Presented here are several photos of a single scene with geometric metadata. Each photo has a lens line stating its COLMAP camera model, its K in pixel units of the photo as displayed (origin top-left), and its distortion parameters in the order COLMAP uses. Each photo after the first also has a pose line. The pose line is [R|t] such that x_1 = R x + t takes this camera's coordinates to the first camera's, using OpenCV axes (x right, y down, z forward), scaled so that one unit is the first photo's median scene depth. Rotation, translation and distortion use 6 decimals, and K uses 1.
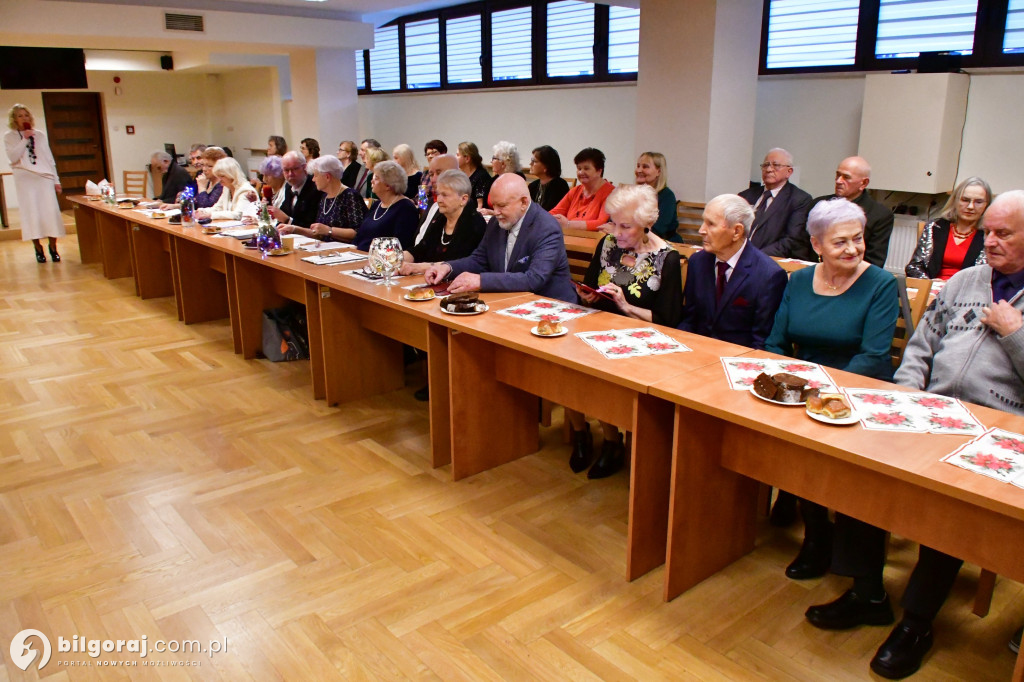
lens RADIAL K [[777.2, 0, 512.0], [0, 777.2, 341.0], [0, 0, 1]] dist [-0.047337, 0.003420]
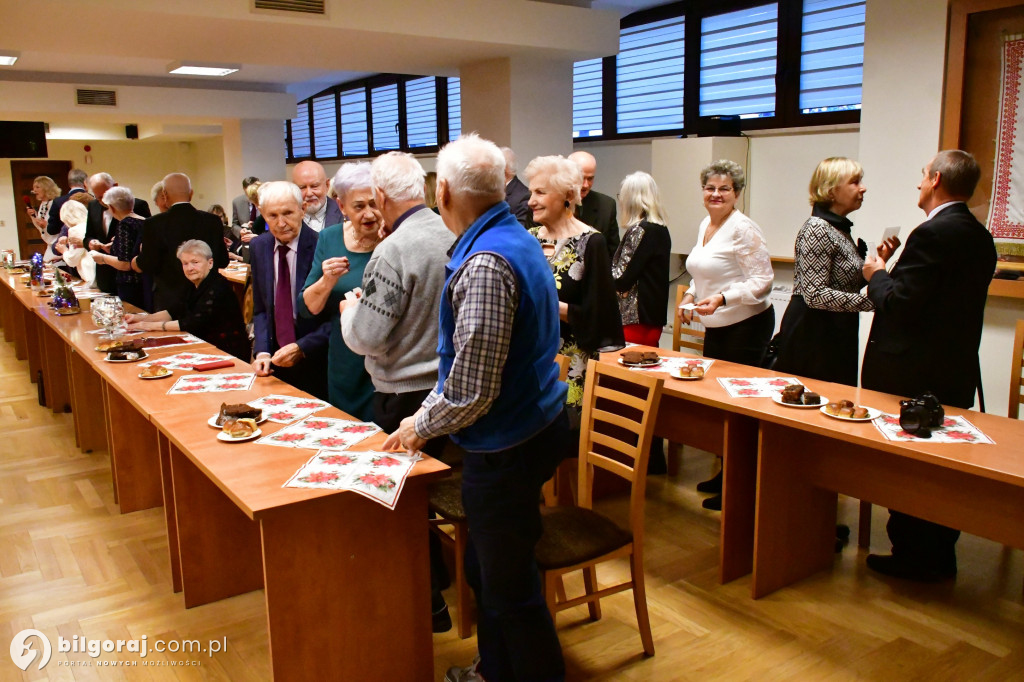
lens RADIAL K [[868.7, 0, 512.0], [0, 868.7, 341.0], [0, 0, 1]] dist [-0.034376, 0.003075]
pose [[0.995706, 0.007308, -0.092279, 0.614395], [-0.016337, 0.995104, -0.097469, 0.047971], [0.091115, 0.098558, 0.990951, -0.196290]]
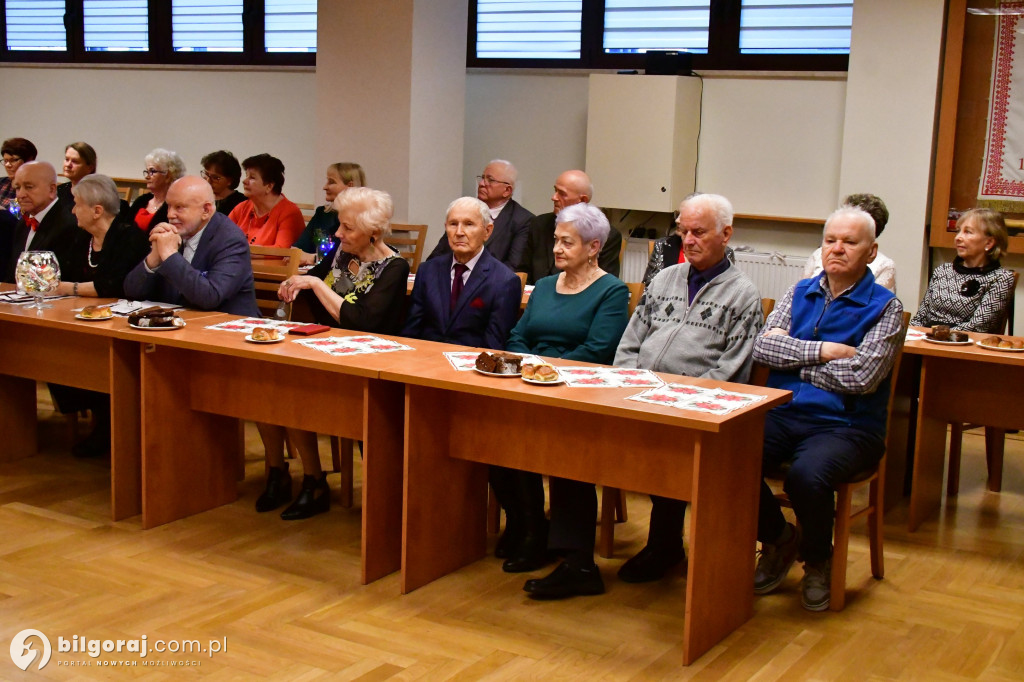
lens RADIAL K [[1362.7, 0, 512.0], [0, 1362.7, 341.0], [0, 0, 1]] dist [0.002284, 0.014234]
pose [[0.945810, -0.017003, 0.324276, -0.181422], [0.053763, 0.993045, -0.104743, 0.159358], [-0.320240, 0.116501, 0.940146, -0.573104]]
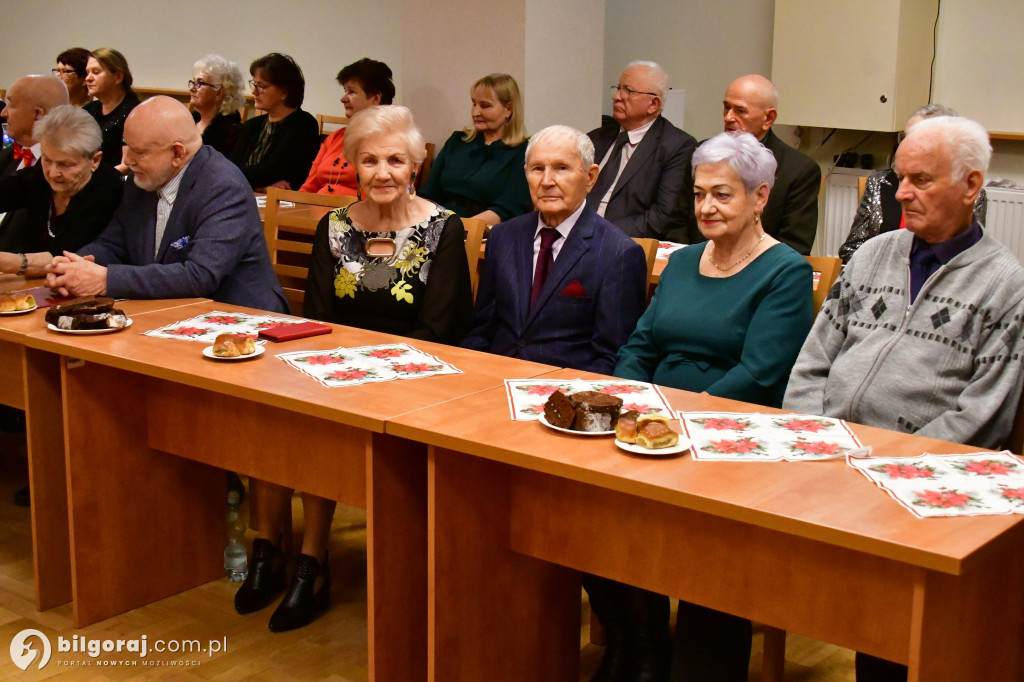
lens RADIAL K [[1543.5, 0, 512.0], [0, 1543.5, 341.0], [0, 0, 1]] dist [-0.021489, 0.073982]
pose [[0.980410, -0.026508, 0.195174, 0.023471], [0.038989, 0.997413, -0.060388, 0.053006], [-0.193069, 0.066814, 0.978908, -0.190290]]
